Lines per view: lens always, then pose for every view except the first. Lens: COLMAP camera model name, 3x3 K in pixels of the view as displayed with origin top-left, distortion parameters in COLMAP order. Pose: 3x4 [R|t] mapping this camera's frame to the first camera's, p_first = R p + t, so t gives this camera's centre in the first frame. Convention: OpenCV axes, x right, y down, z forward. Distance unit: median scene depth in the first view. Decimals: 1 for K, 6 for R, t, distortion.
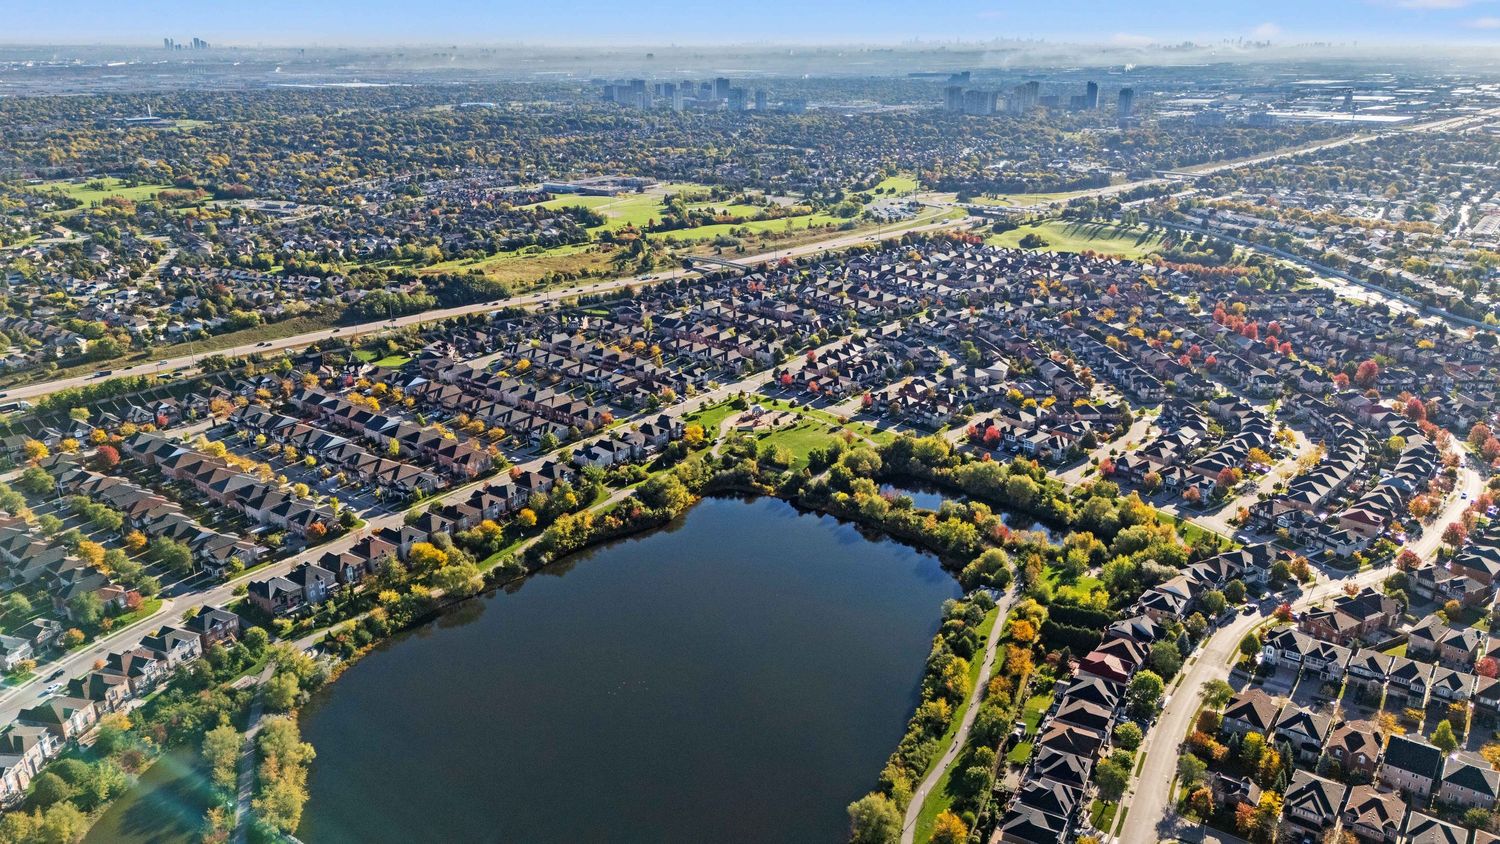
lens RADIAL K [[1102.0, 0, 753.2], [0, 1102.0, 419.5], [0, 0, 1]] dist [0.077169, -0.070155]
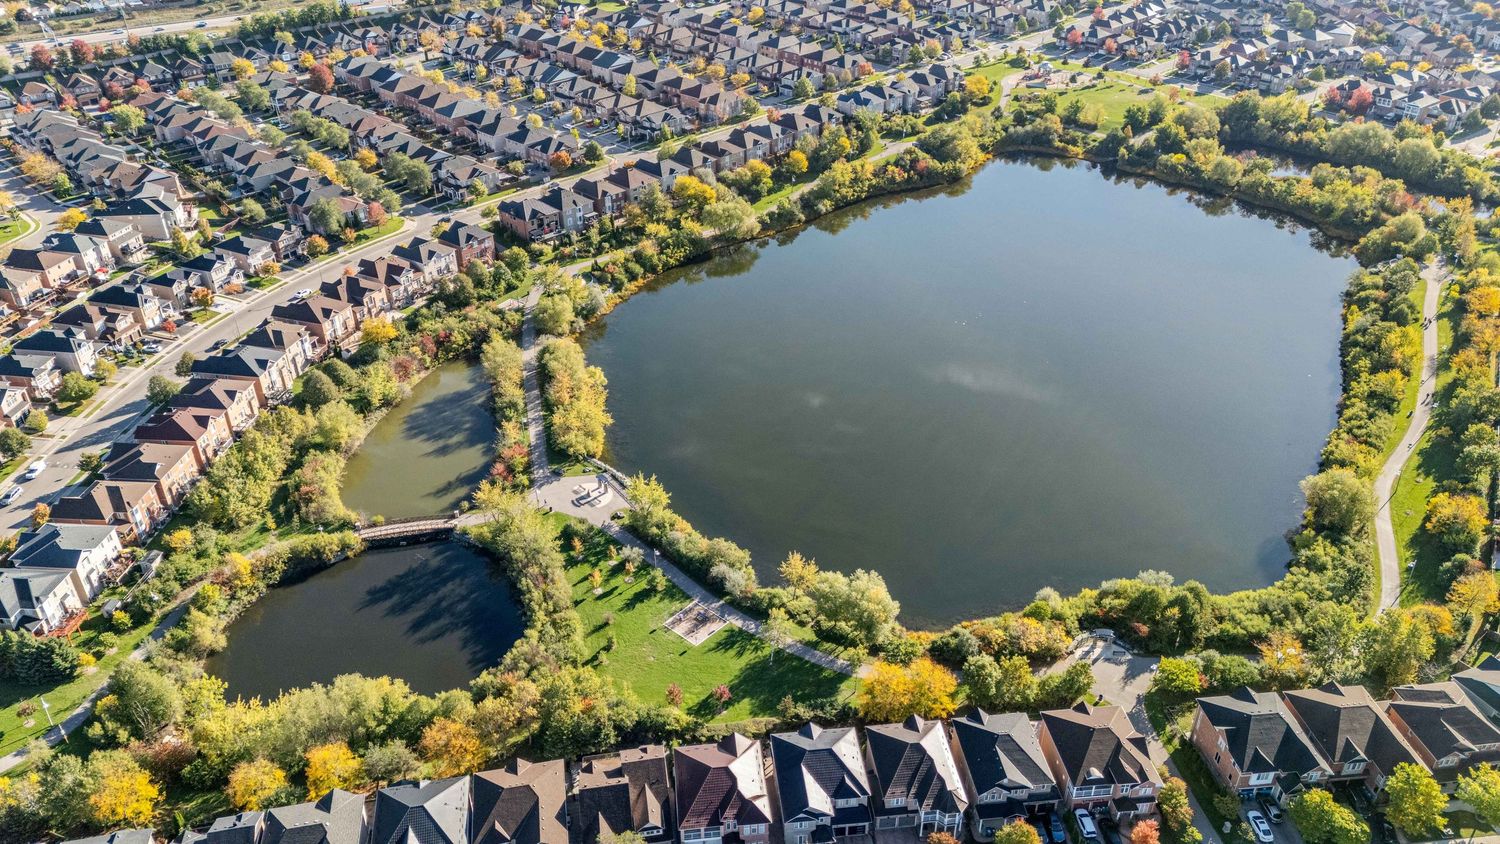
lens RADIAL K [[1102.0, 0, 753.2], [0, 1102.0, 419.5], [0, 0, 1]] dist [0.077169, -0.070155]
pose [[0.991114, 0.070836, -0.112583, -0.121422], [-0.044860, 0.974822, 0.218427, 0.091973], [0.125221, -0.211435, 0.969337, 0.130307]]
